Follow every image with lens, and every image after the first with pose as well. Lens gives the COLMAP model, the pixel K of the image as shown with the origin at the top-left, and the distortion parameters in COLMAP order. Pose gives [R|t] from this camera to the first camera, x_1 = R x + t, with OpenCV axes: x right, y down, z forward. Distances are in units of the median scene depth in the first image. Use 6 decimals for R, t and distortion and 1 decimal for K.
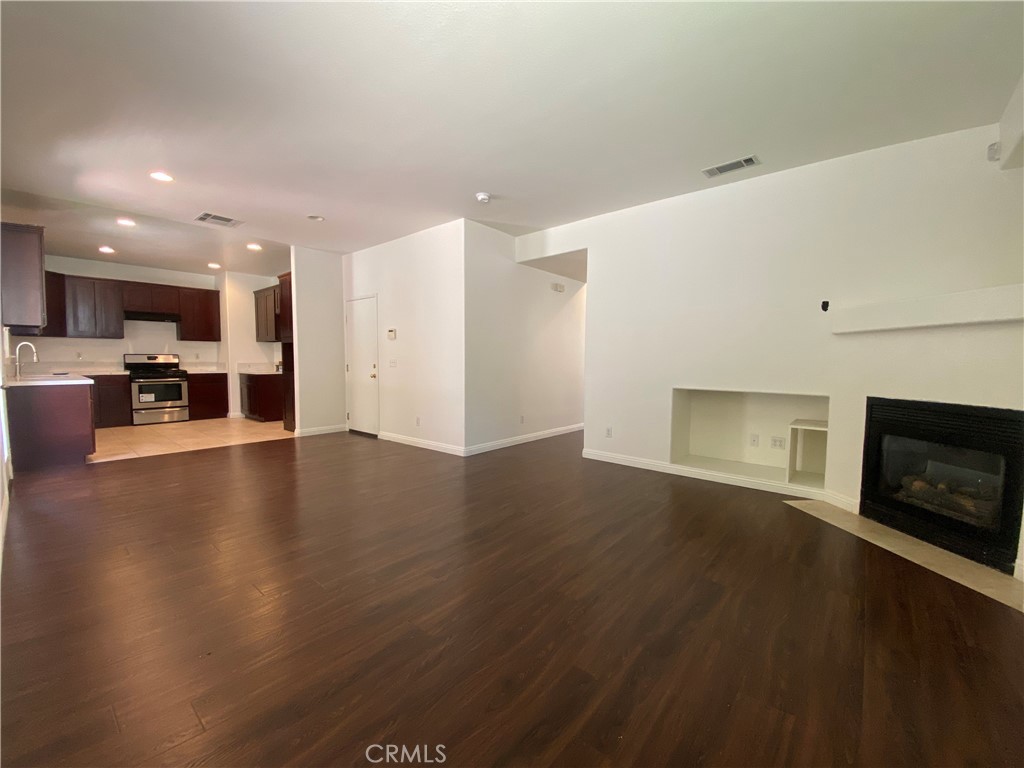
lens RADIAL K [[414.9, 0, 513.6], [0, 414.9, 386.6], [0, 0, 1]] dist [0.021733, -0.020103]
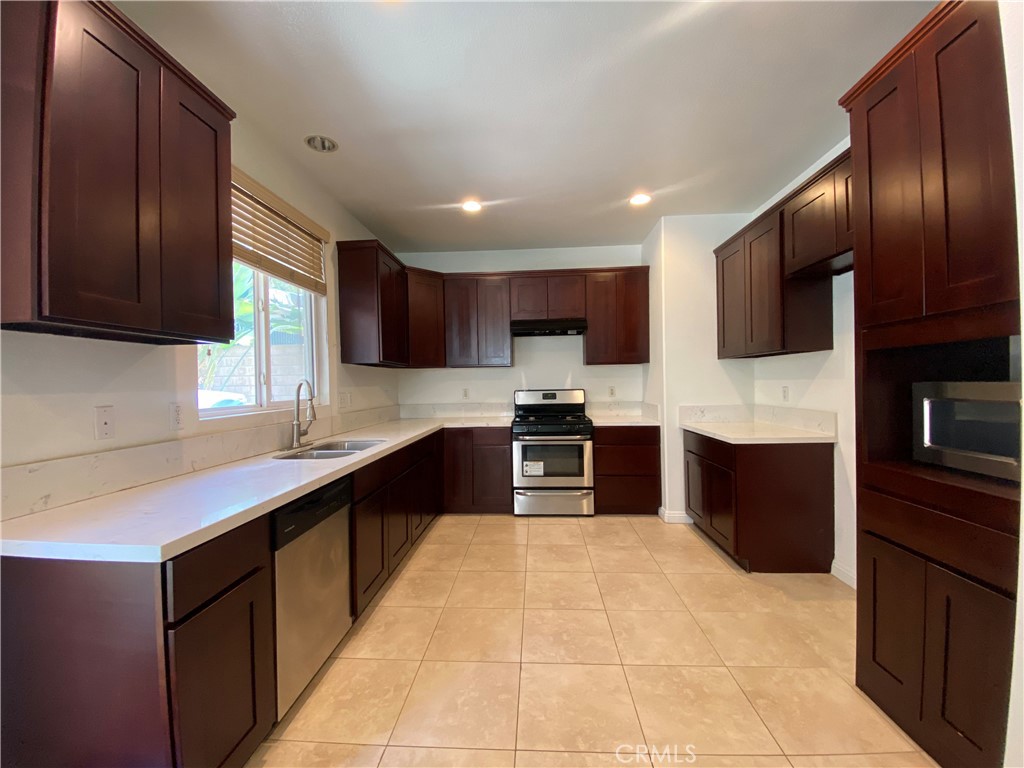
lens RADIAL K [[414.9, 0, 513.6], [0, 414.9, 386.6], [0, 0, 1]] dist [0.021733, -0.020103]
pose [[0.604407, -0.011433, -0.796594, -0.420402], [-0.031112, 0.998796, -0.037941, -0.057530], [0.796068, 0.047716, 0.603323, 0.595524]]
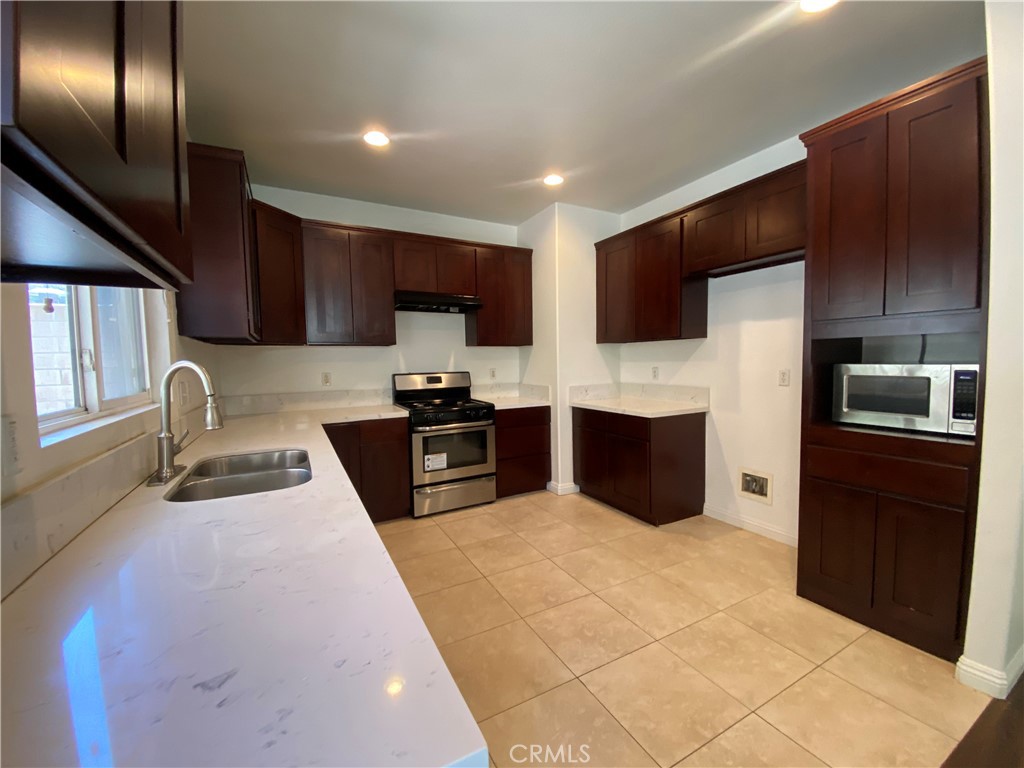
lens RADIAL K [[414.9, 0, 513.6], [0, 414.9, 386.6], [0, 0, 1]] dist [0.021733, -0.020103]
pose [[0.931774, -0.001099, -0.363038, -0.572159], [0.000552, 0.999999, -0.001611, -0.058268], [0.363039, 0.001301, 0.931773, 0.534299]]
